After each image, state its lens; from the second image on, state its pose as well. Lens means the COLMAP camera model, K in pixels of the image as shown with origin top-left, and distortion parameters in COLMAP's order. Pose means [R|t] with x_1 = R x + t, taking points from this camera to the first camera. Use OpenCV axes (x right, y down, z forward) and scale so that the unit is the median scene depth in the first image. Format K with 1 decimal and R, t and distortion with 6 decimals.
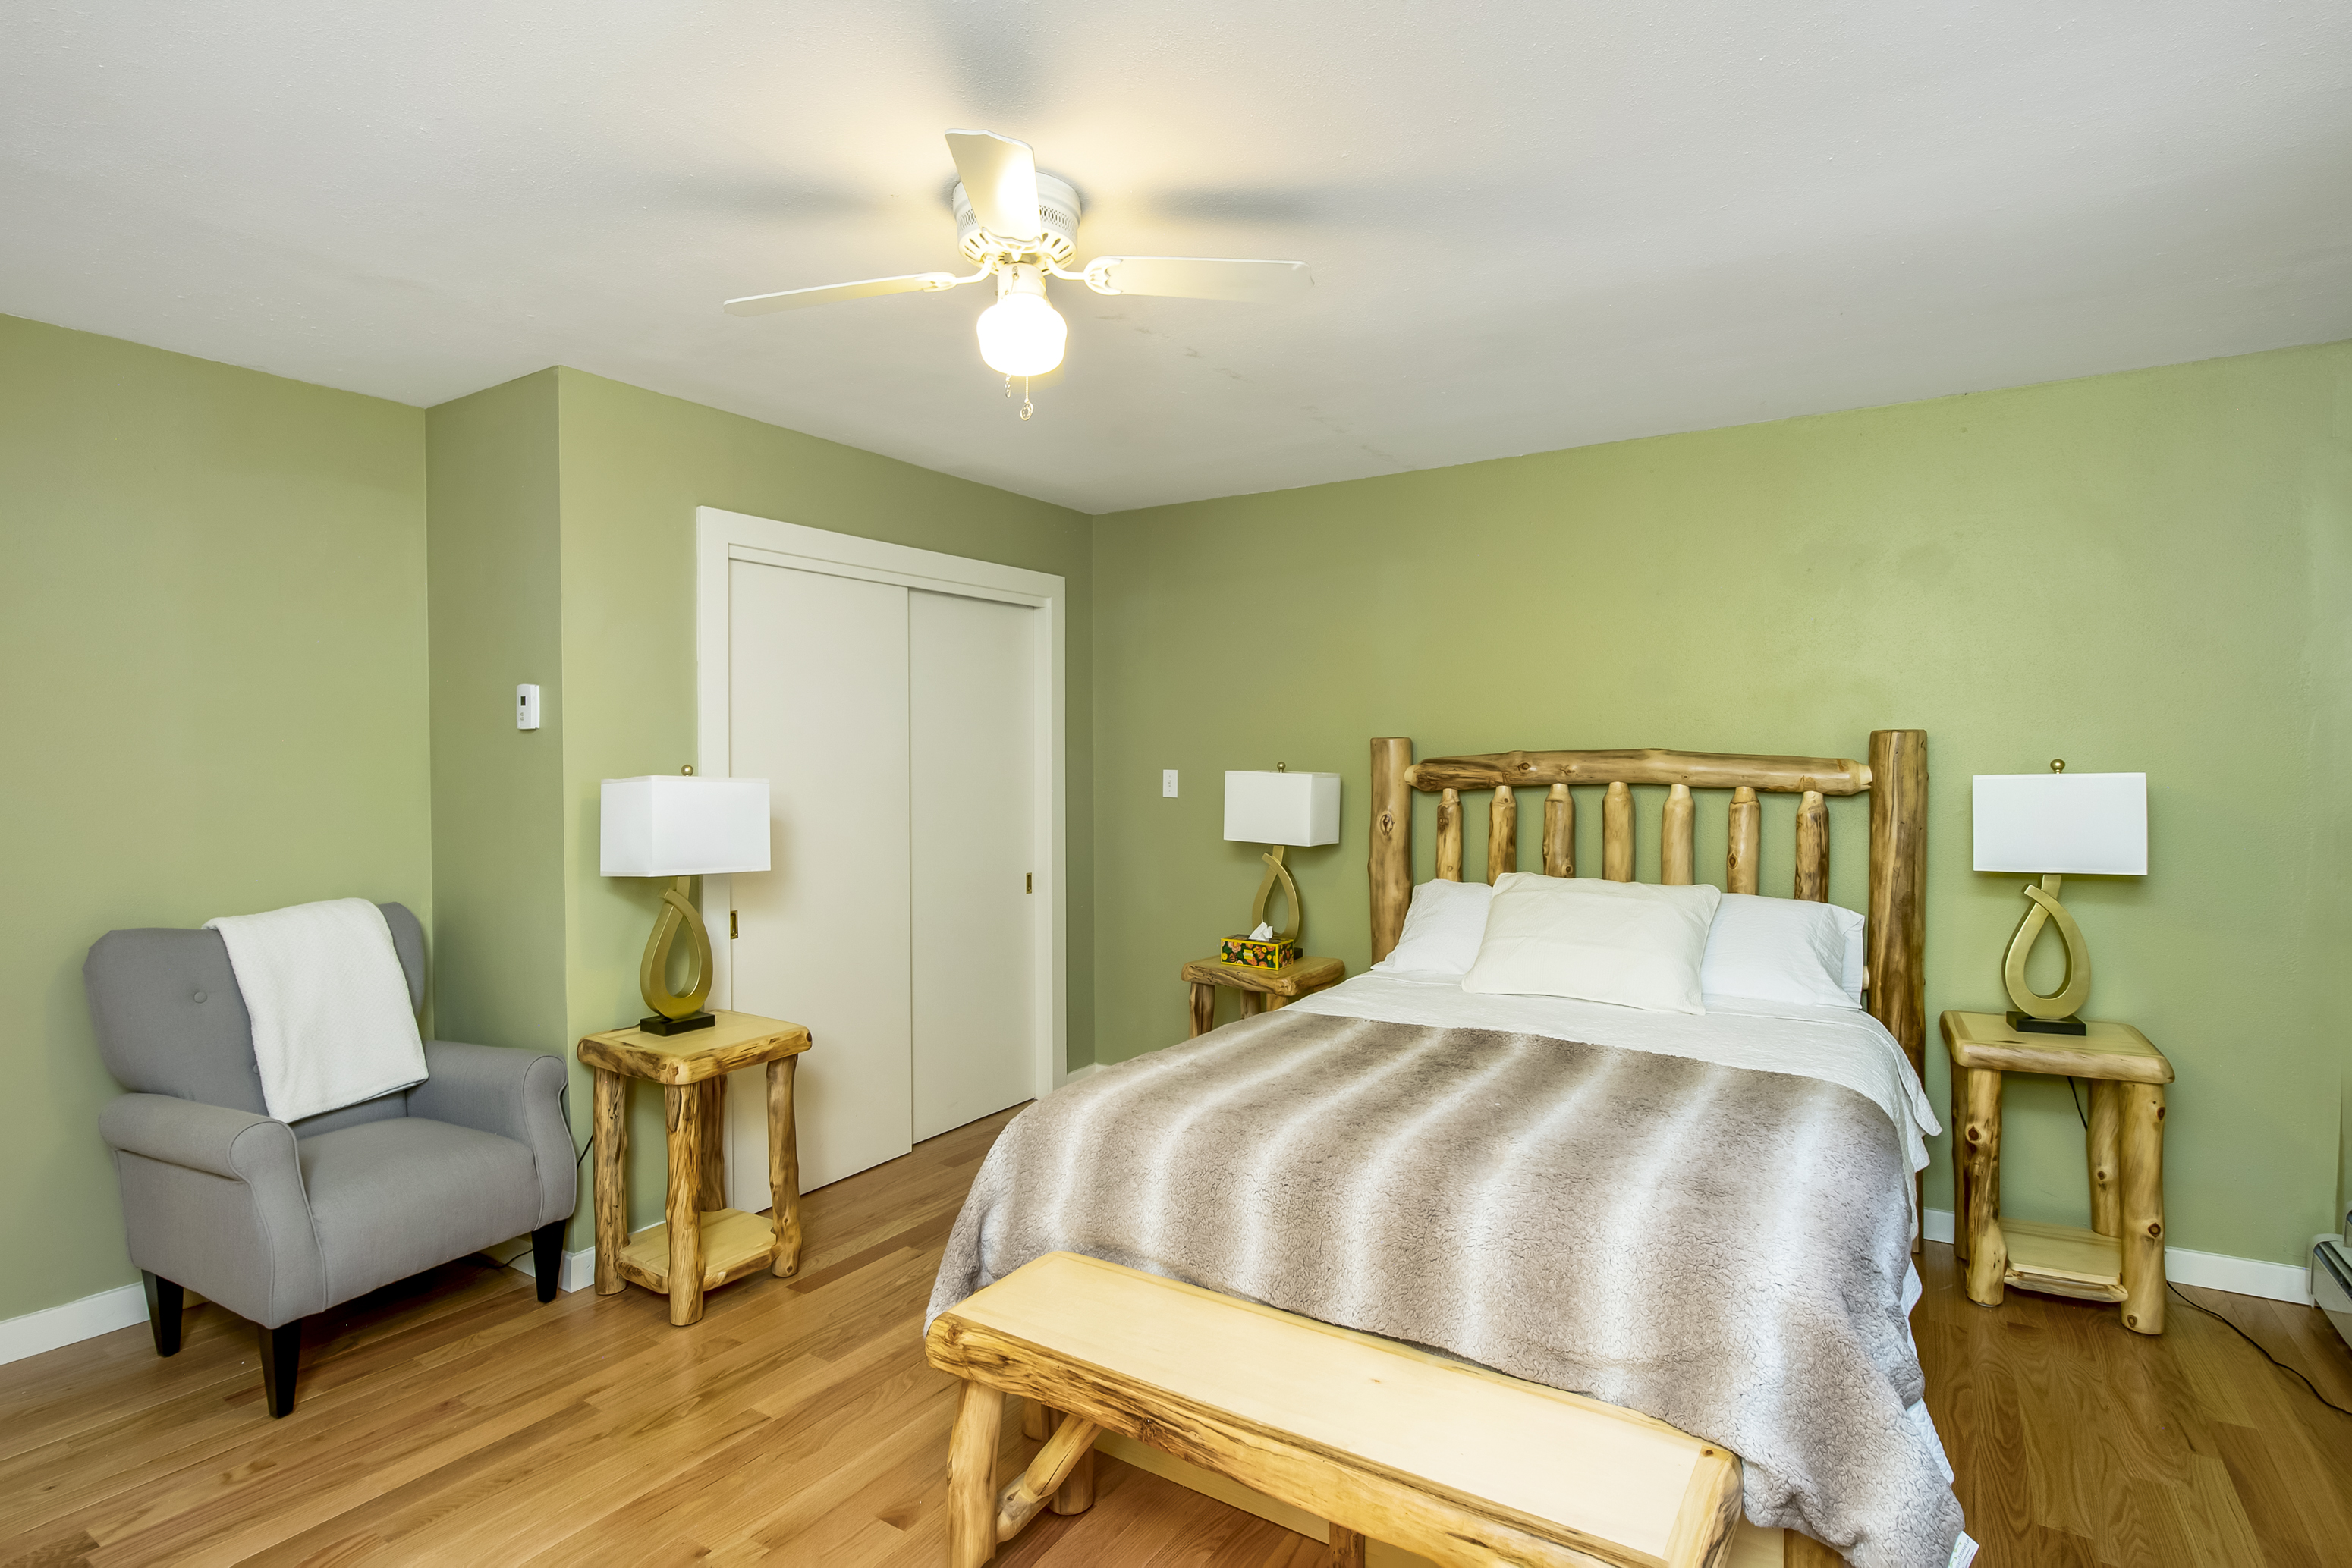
lens RADIAL K [[1175.1, 0, 1176.0], [0, 1175.1, 784.0], [0, 0, 1]] dist [0.000712, 0.000219]
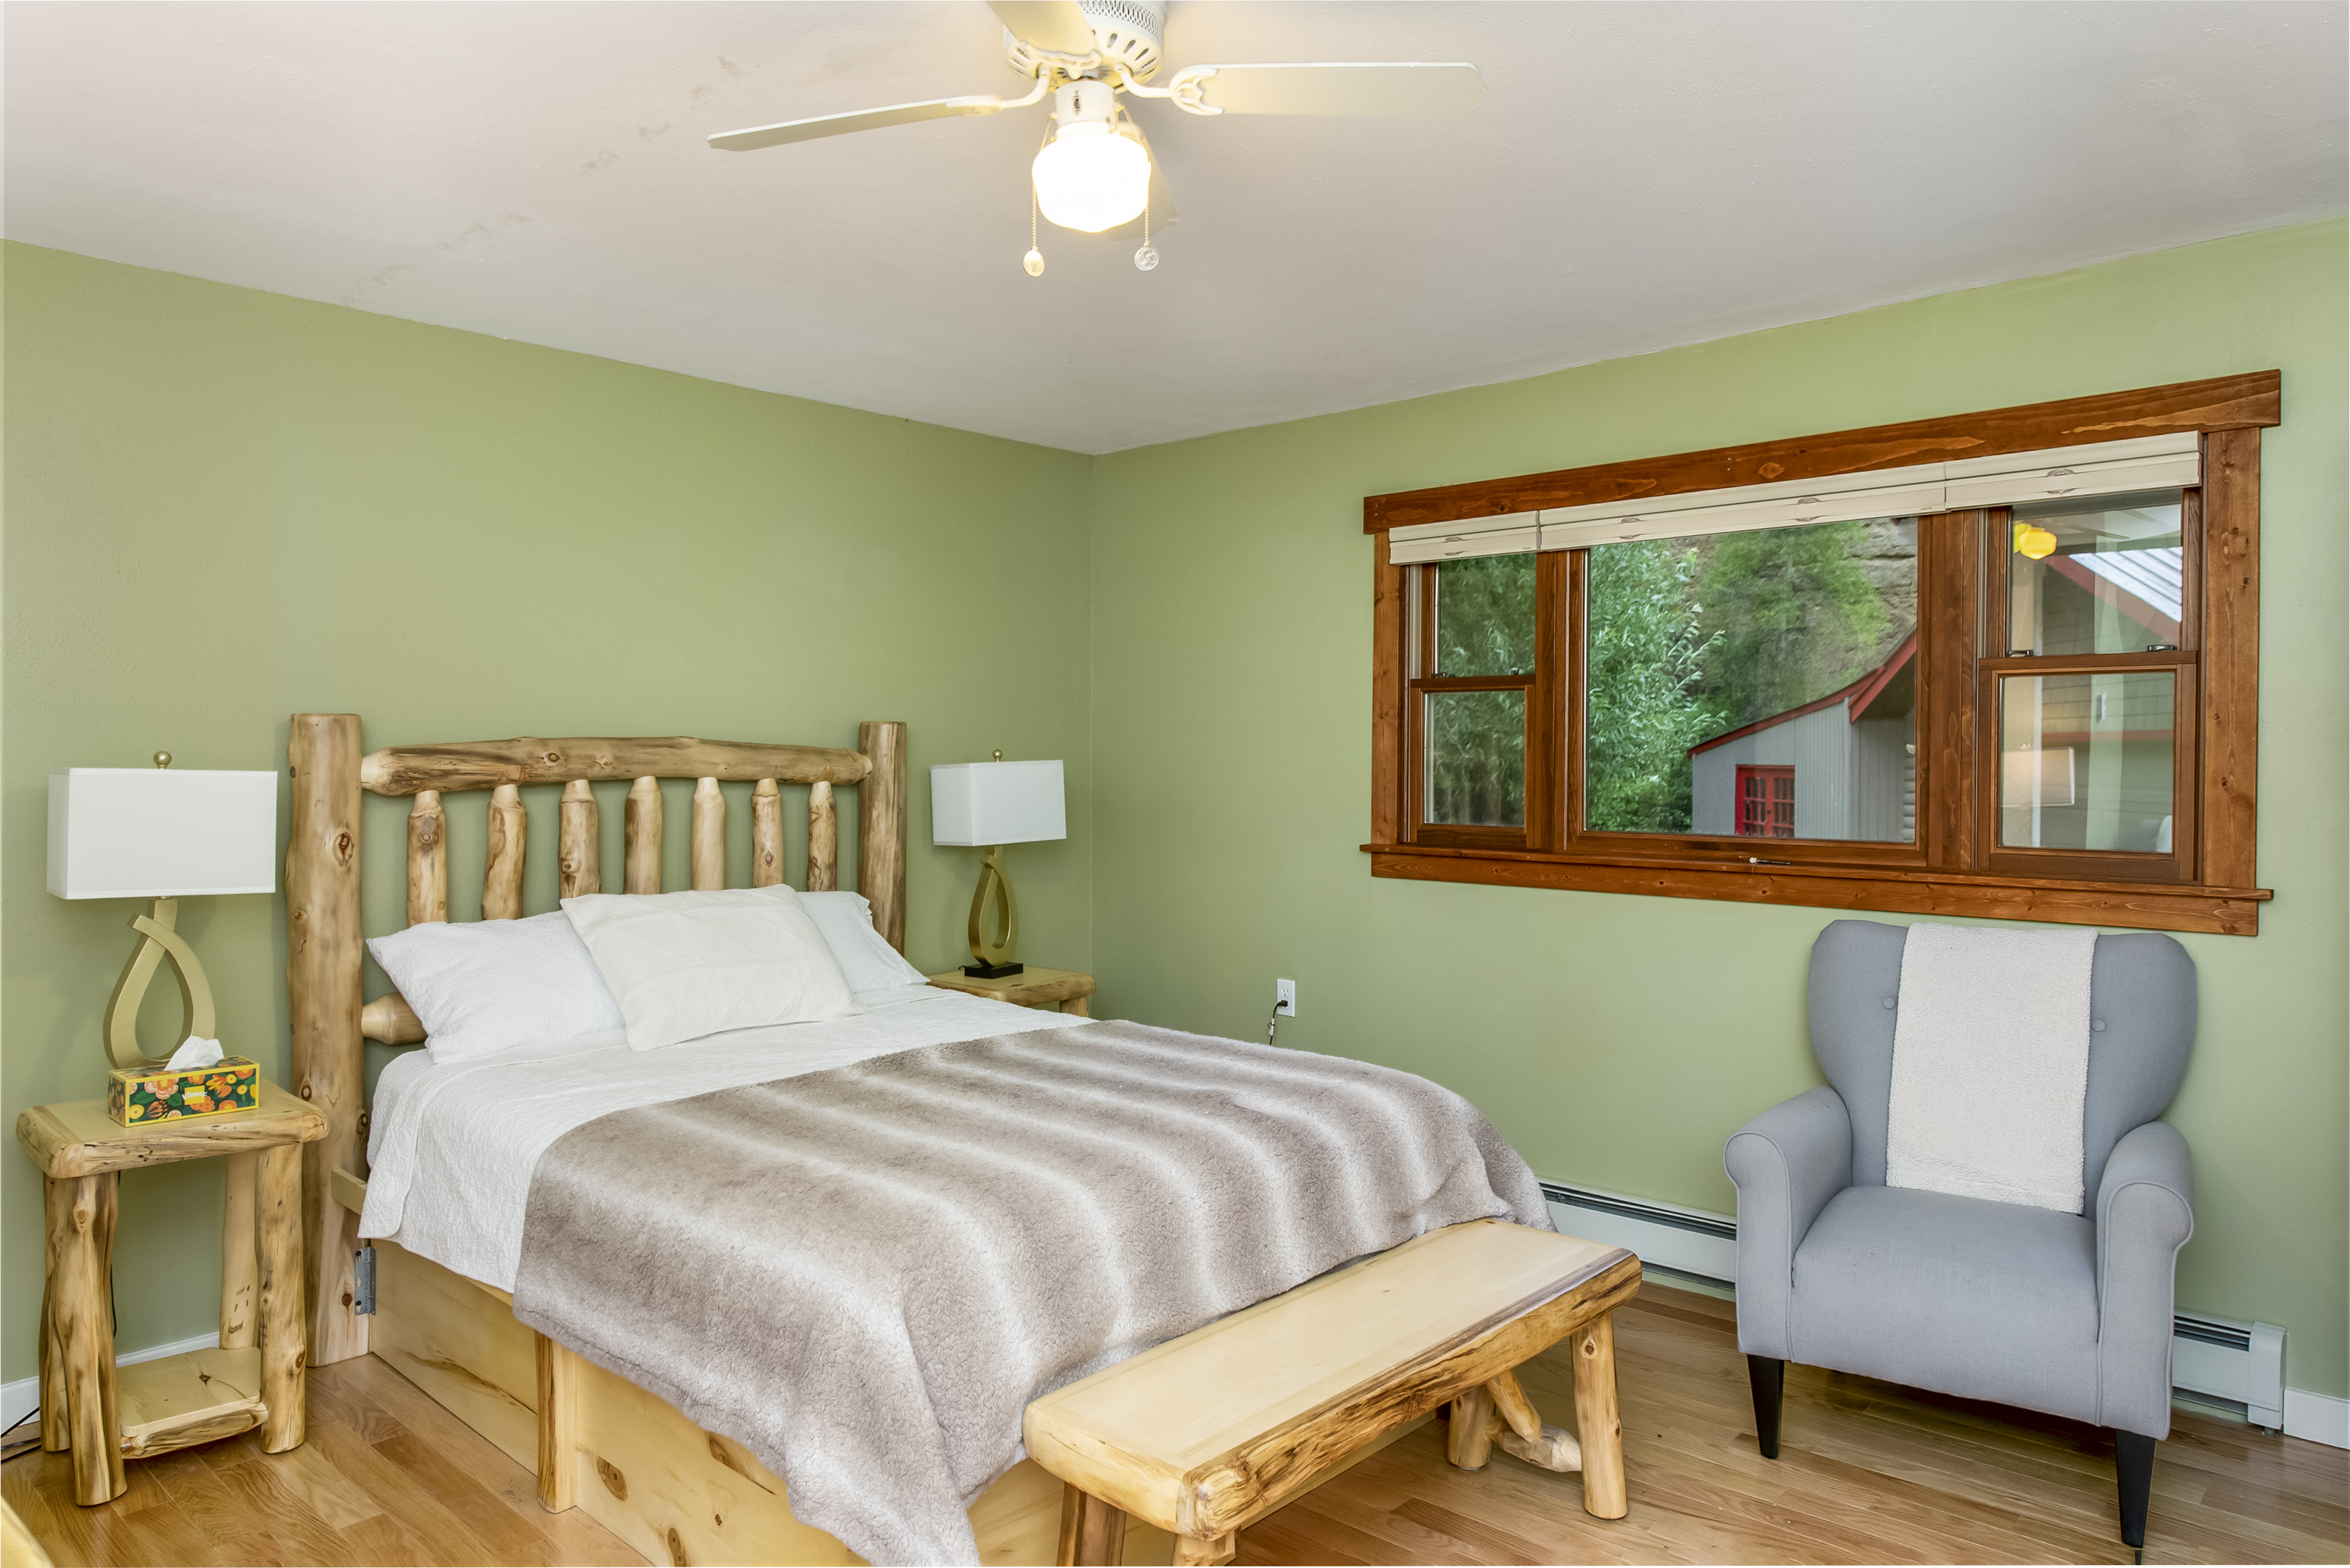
lens RADIAL K [[1530.9, 0, 1175.0], [0, 1530.9, 784.0], [0, 0, 1]] dist [0.001611, 0.000949]
pose [[0.158409, -0.015141, 0.987257, -0.647006], [0.021493, 0.999698, 0.011883, -0.001172], [-0.987140, 0.019337, 0.158687, 0.472614]]
